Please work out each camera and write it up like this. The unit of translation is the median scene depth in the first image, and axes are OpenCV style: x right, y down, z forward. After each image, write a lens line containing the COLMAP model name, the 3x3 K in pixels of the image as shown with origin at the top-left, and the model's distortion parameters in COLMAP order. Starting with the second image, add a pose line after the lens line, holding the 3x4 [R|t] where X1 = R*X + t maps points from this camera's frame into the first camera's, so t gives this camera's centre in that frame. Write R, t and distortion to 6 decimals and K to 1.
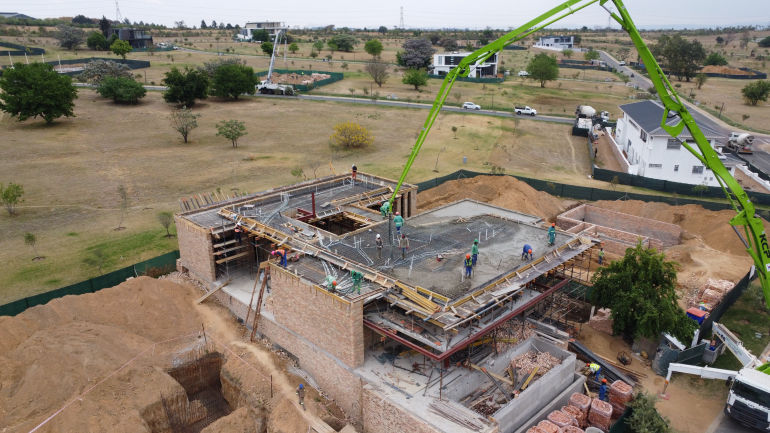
lens RADIAL K [[575.7, 0, 384.8], [0, 575.7, 219.1], [0, 0, 1]] dist [-0.130121, 0.201505]
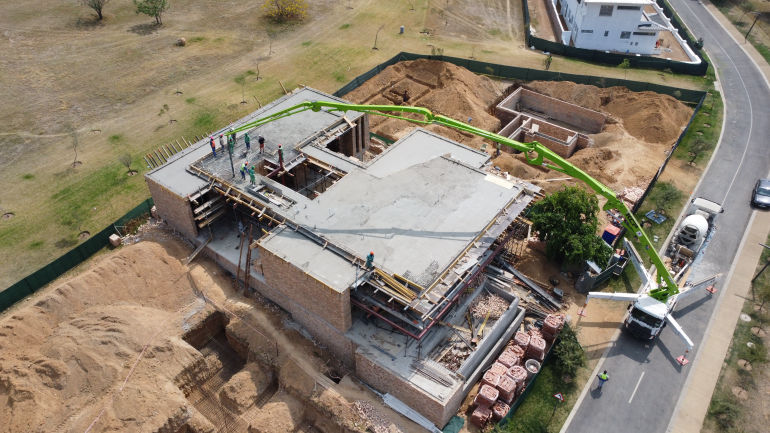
lens RADIAL K [[575.7, 0, 383.6], [0, 575.7, 223.8], [0, 0, 1]] dist [-0.130121, 0.201505]
pose [[0.989672, -0.087171, 0.113804, -0.070140], [0.039658, 0.929374, 0.367002, -0.311576], [-0.137759, -0.358698, 0.923232, -0.049740]]
